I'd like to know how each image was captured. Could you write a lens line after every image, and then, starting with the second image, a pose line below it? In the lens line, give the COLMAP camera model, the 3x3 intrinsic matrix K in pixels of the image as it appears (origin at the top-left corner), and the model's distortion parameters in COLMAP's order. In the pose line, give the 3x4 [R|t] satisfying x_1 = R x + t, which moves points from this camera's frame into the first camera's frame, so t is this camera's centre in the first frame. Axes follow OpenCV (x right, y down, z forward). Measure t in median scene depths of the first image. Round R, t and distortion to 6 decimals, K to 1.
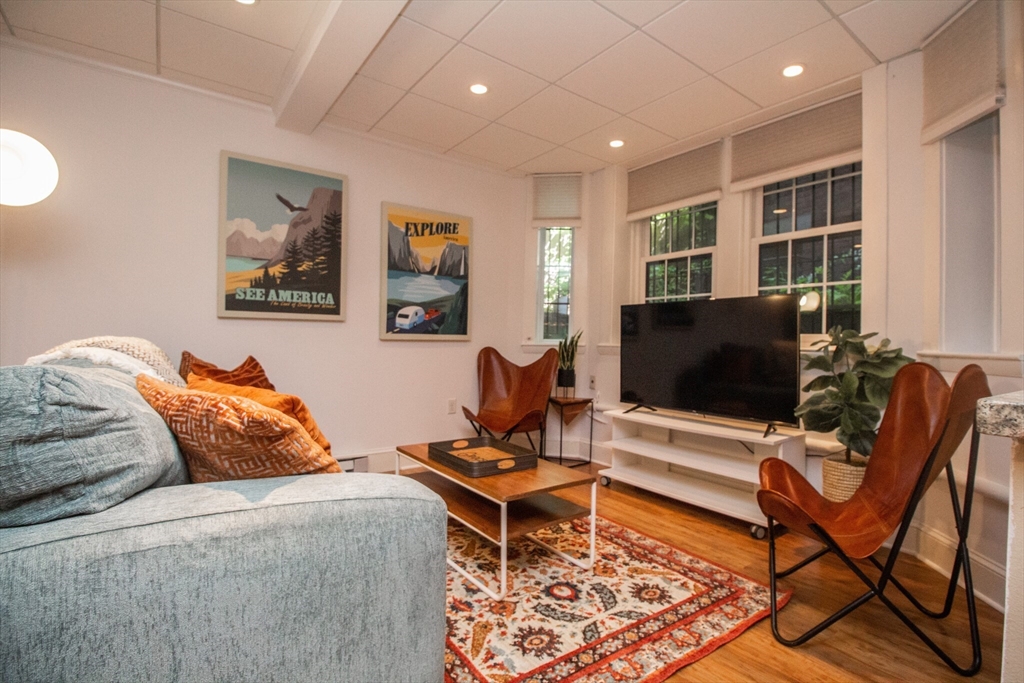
lens RADIAL K [[476.4, 0, 514.0], [0, 476.4, 335.6], [0, 0, 1]] dist [0.000899, -0.011509]
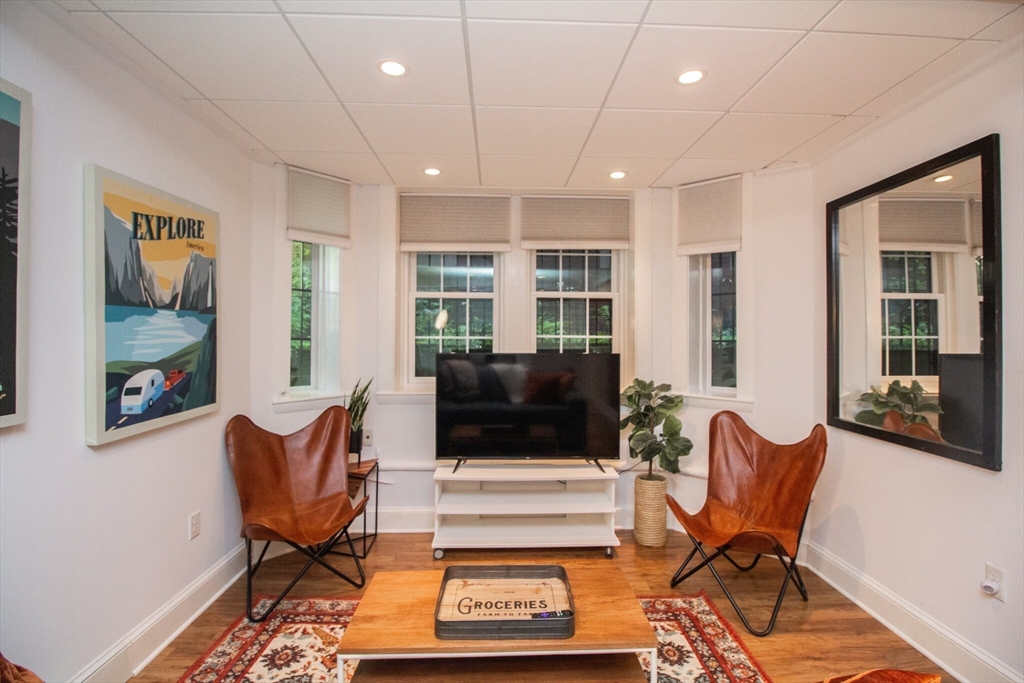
lens RADIAL K [[476.4, 0, 514.0], [0, 476.4, 335.6], [0, 0, 1]] dist [0.000899, -0.011509]
pose [[0.562774, -0.018320, 0.826407, -0.456977], [-0.004357, 0.999675, 0.025129, -0.125267], [-0.826599, -0.017743, 0.562512, 0.385015]]
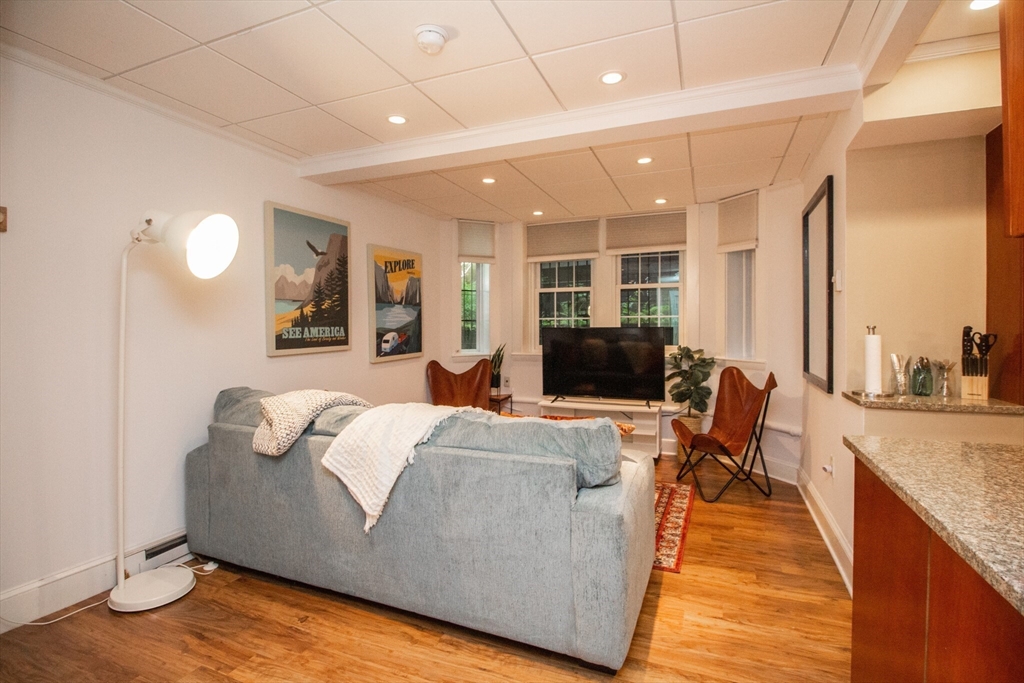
lens RADIAL K [[476.4, 0, 514.0], [0, 476.4, 335.6], [0, 0, 1]] dist [0.000899, -0.011509]
pose [[0.853424, -0.036462, 0.519941, -0.615177], [0.016544, 0.998942, 0.042899, -0.107314], [-0.520955, -0.028009, 0.853124, -0.182287]]
